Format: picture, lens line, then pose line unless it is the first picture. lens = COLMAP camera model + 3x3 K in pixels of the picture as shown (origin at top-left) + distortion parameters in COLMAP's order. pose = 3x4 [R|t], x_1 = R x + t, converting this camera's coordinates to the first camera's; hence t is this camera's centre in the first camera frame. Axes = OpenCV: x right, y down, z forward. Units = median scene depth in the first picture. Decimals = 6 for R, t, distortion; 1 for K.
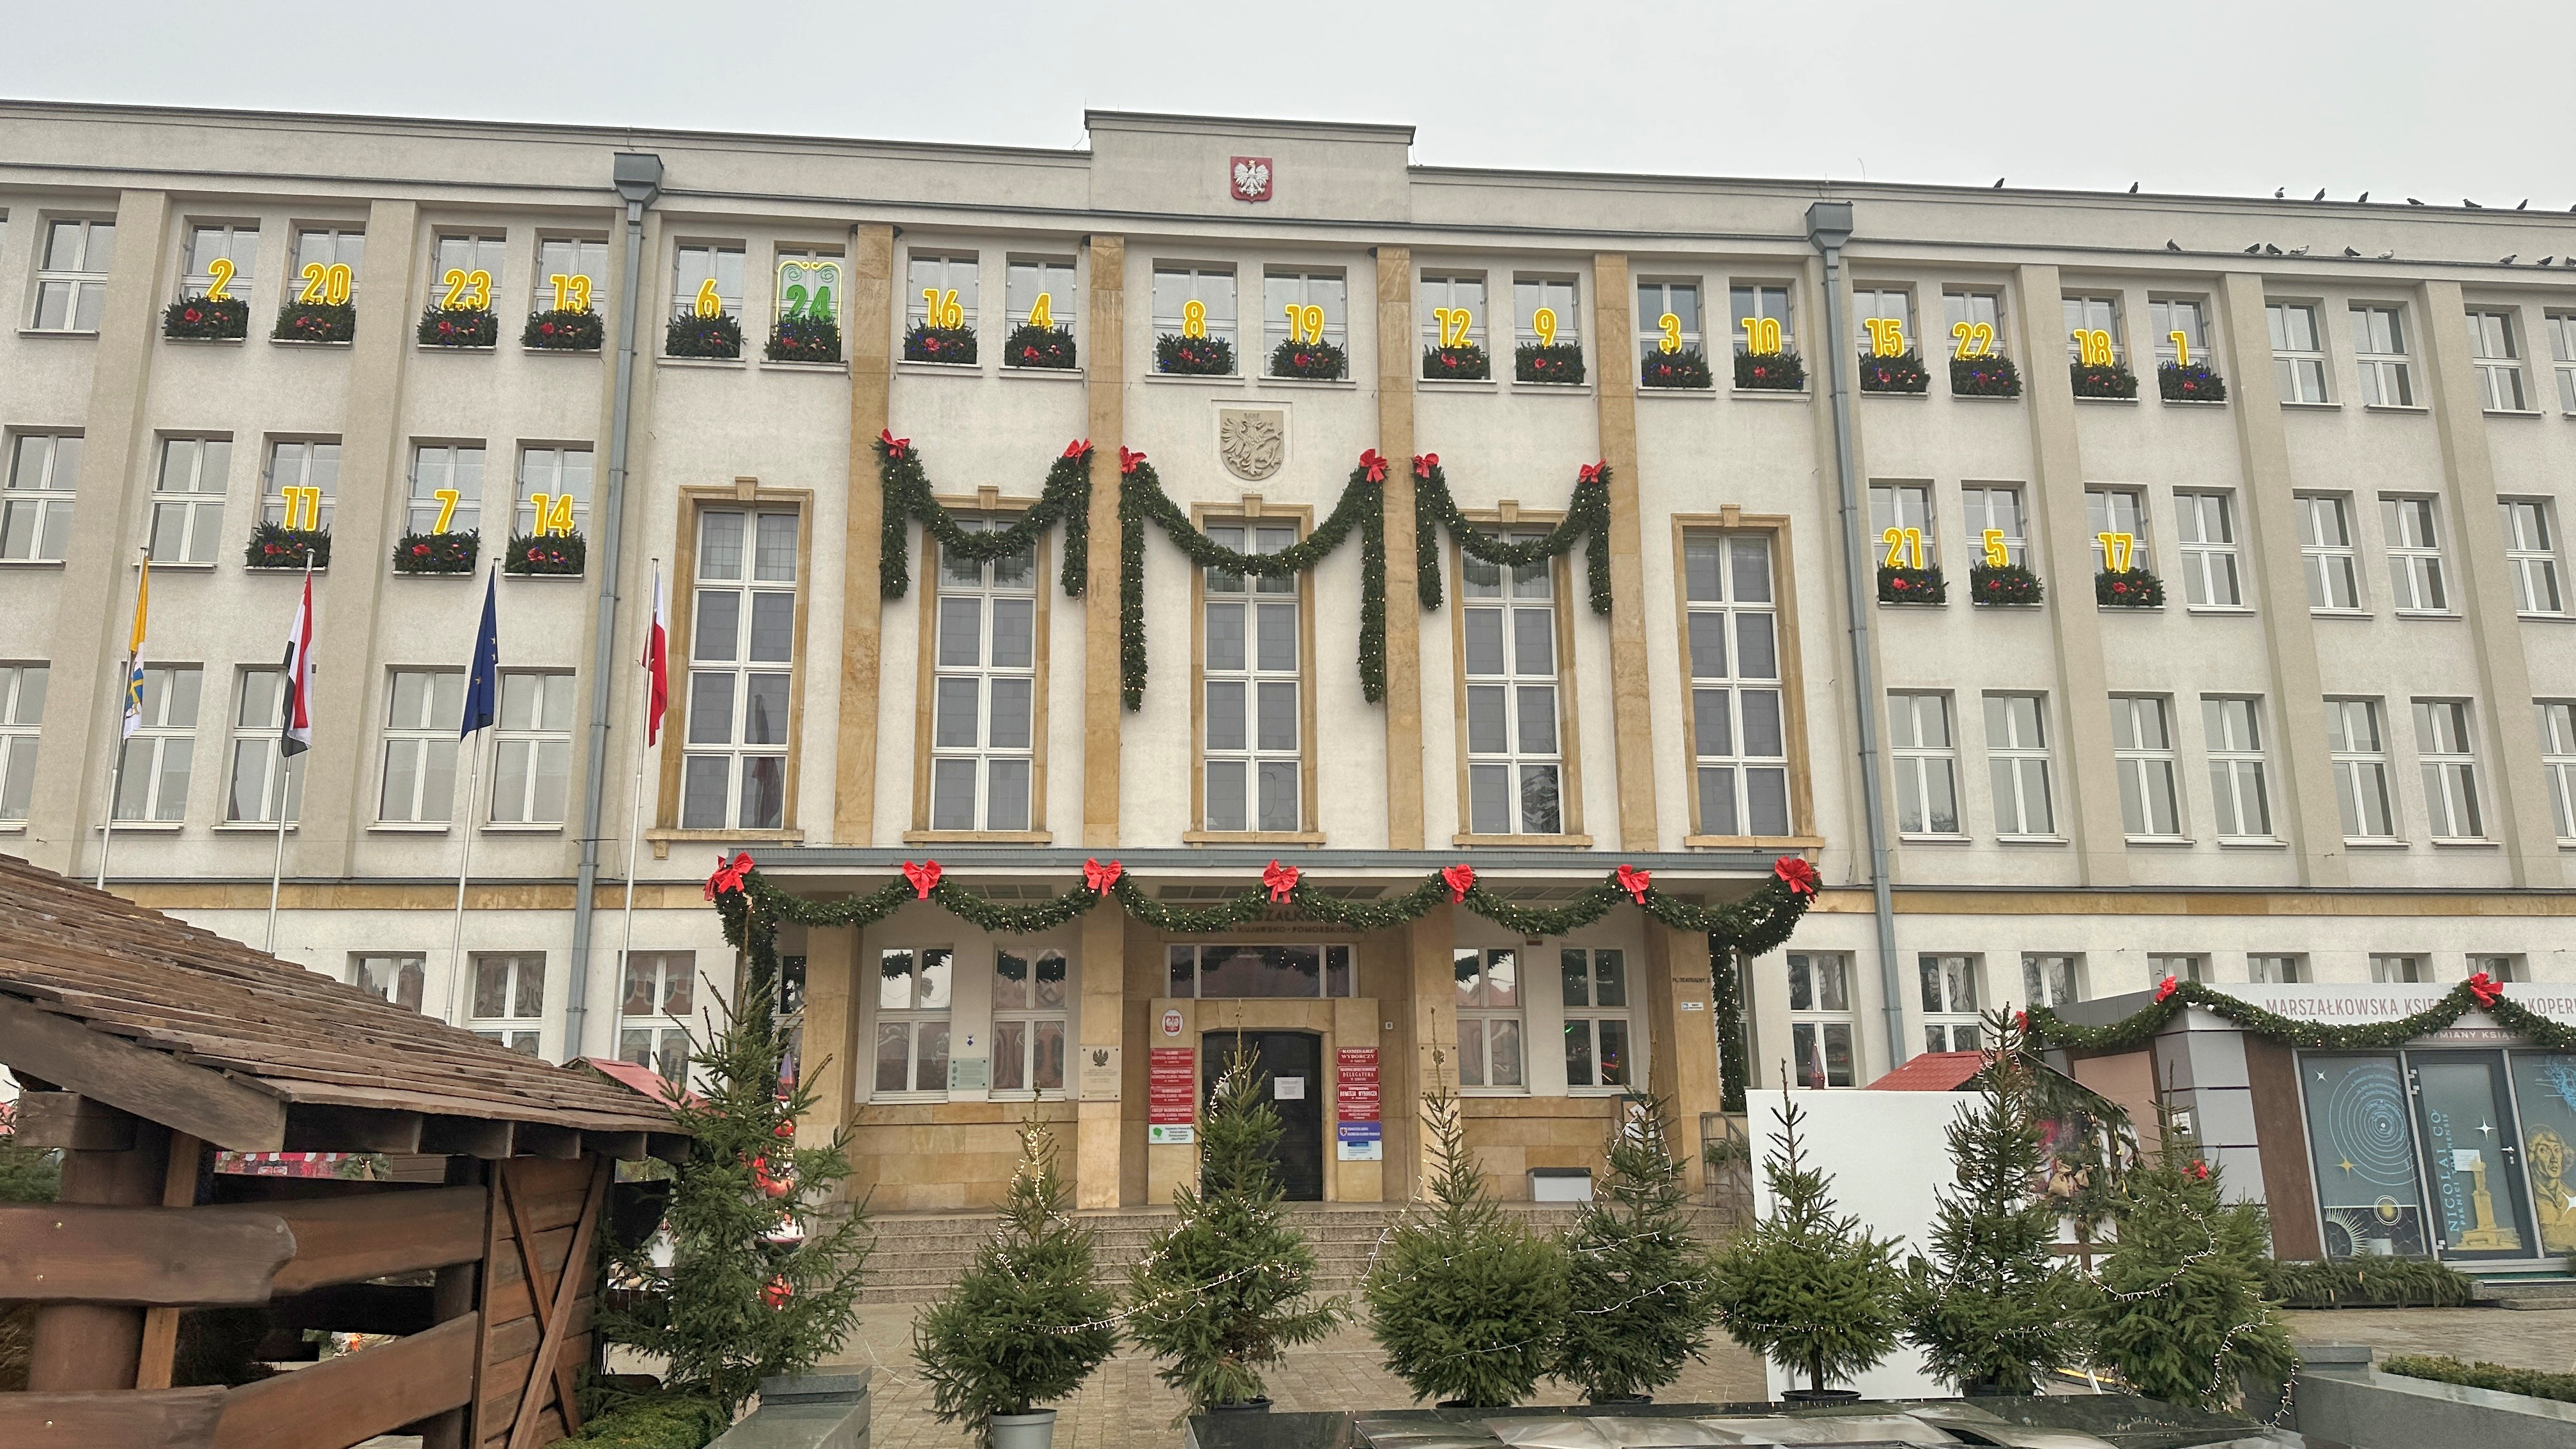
lens RADIAL K [[1786.2, 0, 1288.0], [0, 1786.2, 724.5], [0, 0, 1]] dist [-0.006763, -0.000627]
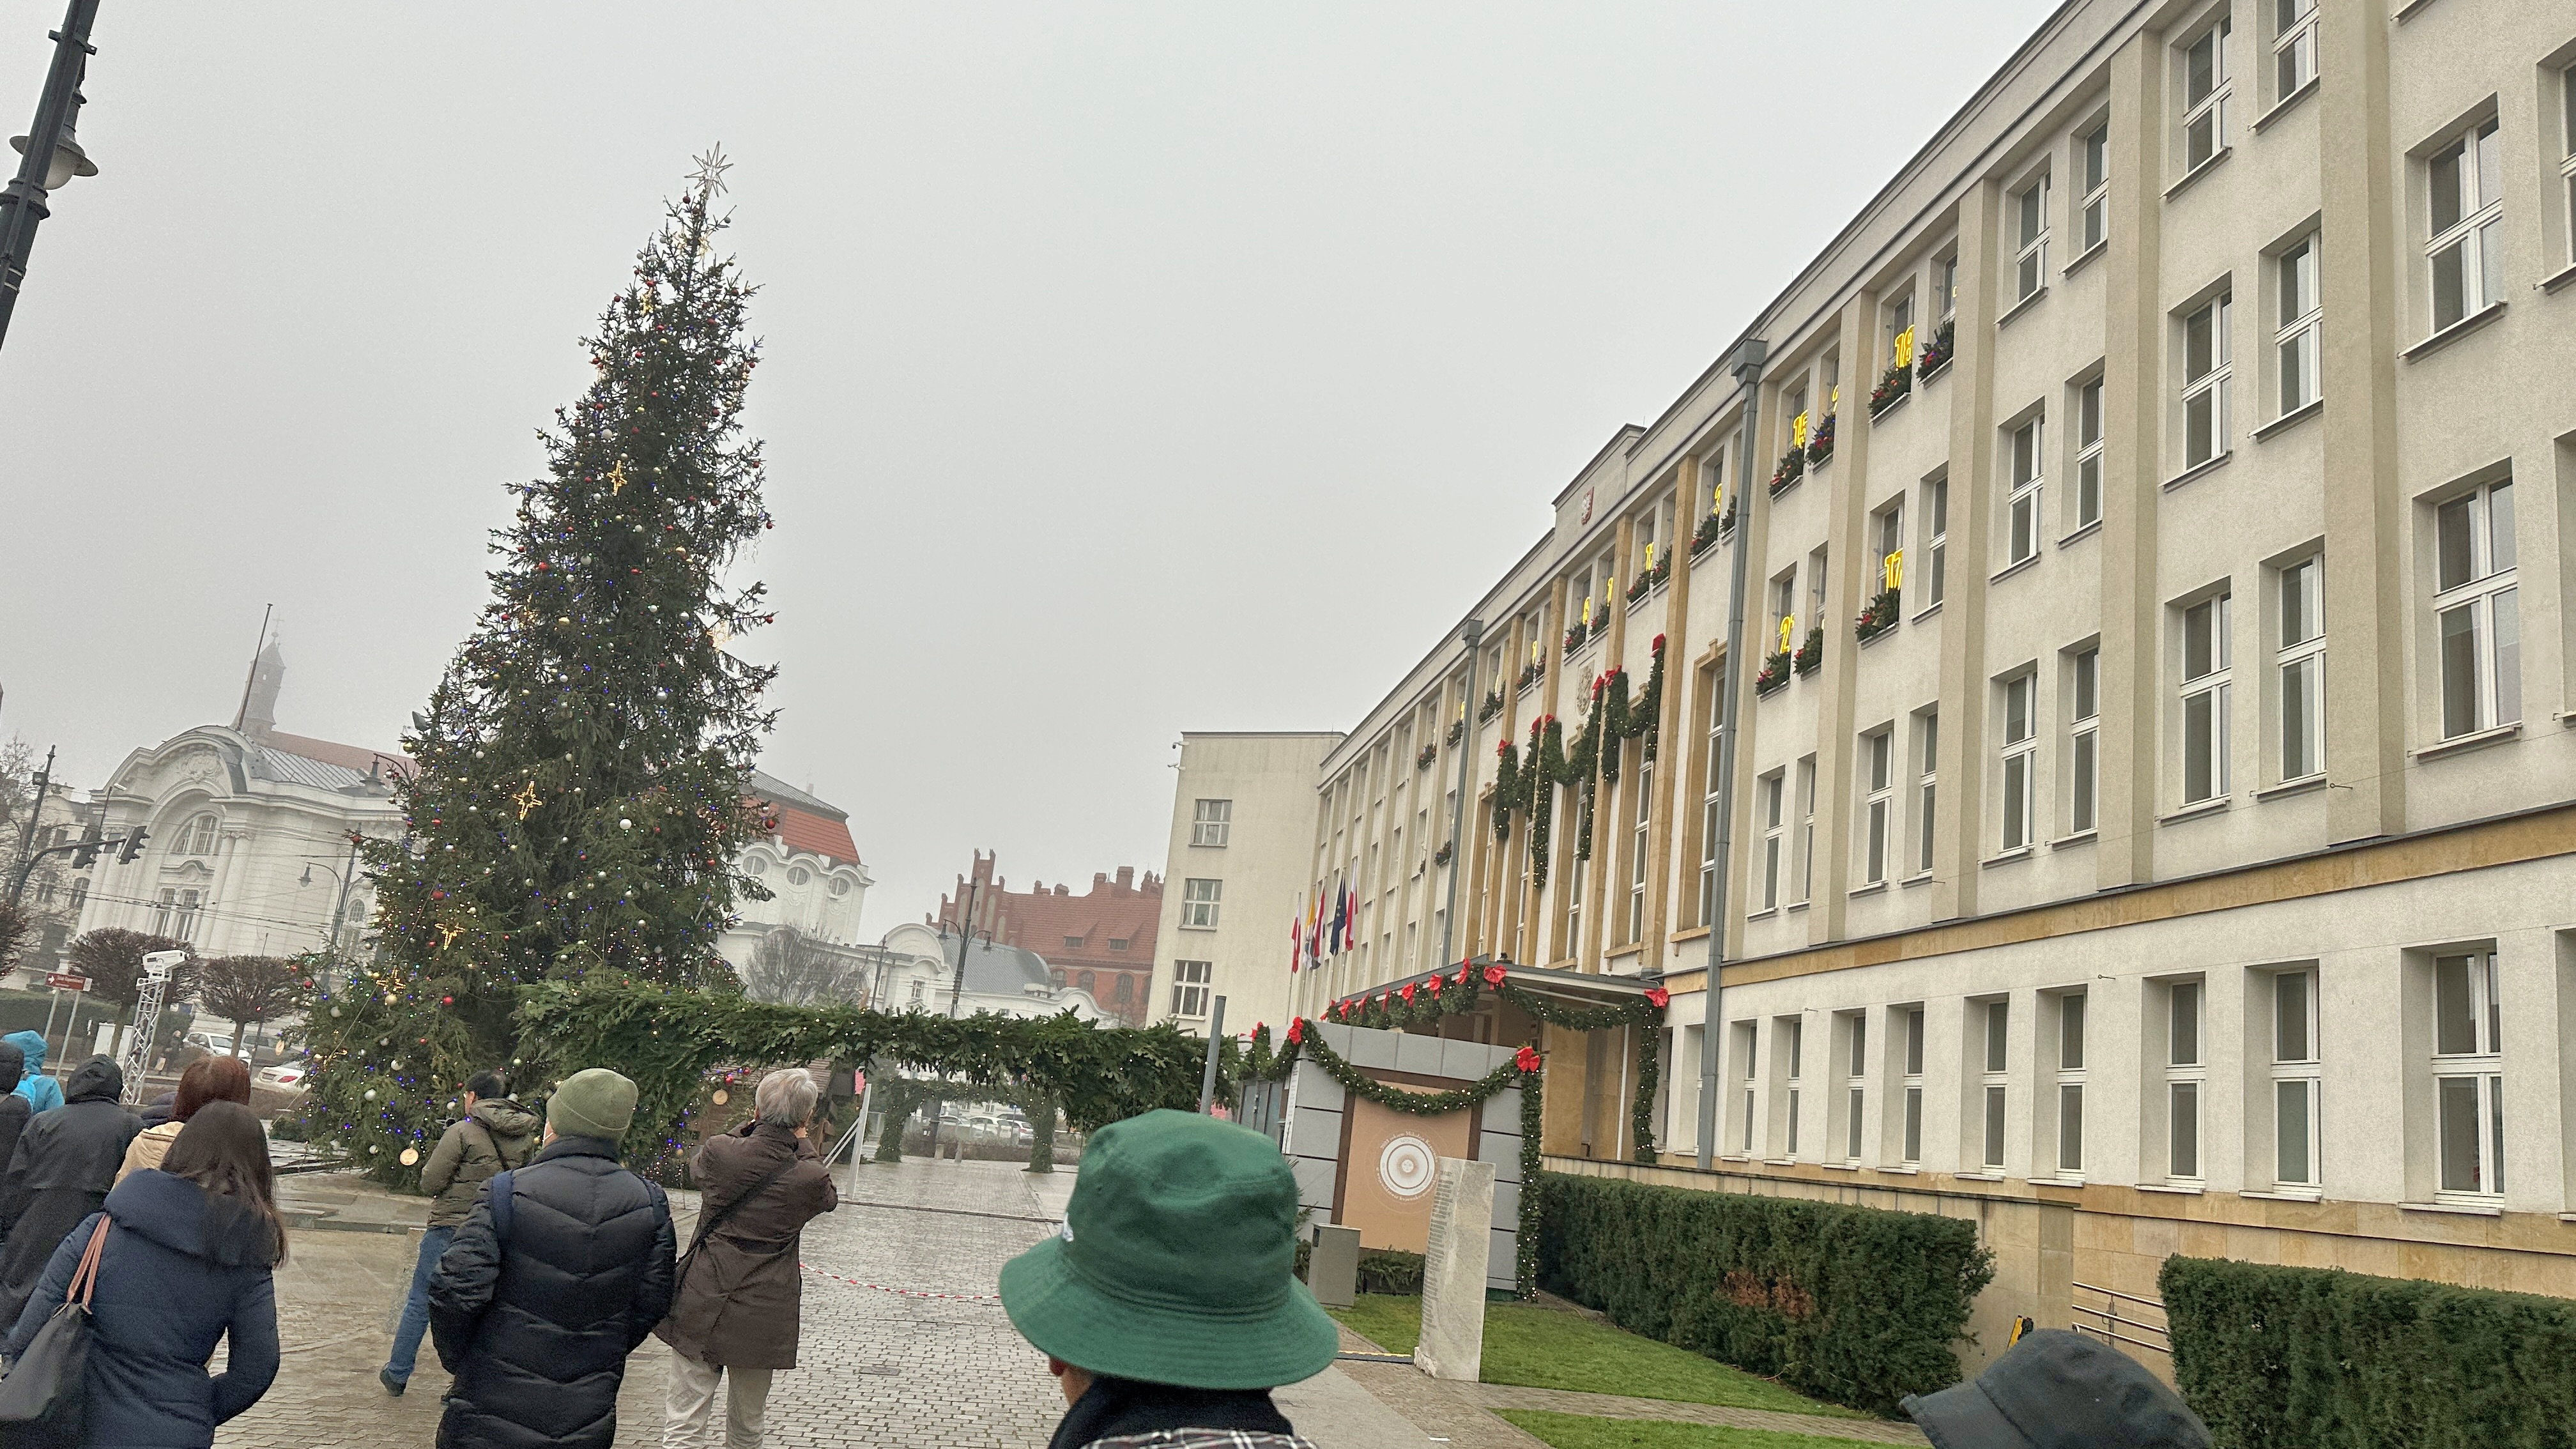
lens RADIAL K [[1786.2, 0, 1288.0], [0, 1786.2, 724.5], [0, 0, 1]] dist [-0.006763, -0.000627]
pose [[0.055591, -0.199631, -0.978293, 1.390102], [0.131033, 0.972793, -0.191063, 0.118804], [0.989818, -0.117567, 0.080237, 0.630632]]
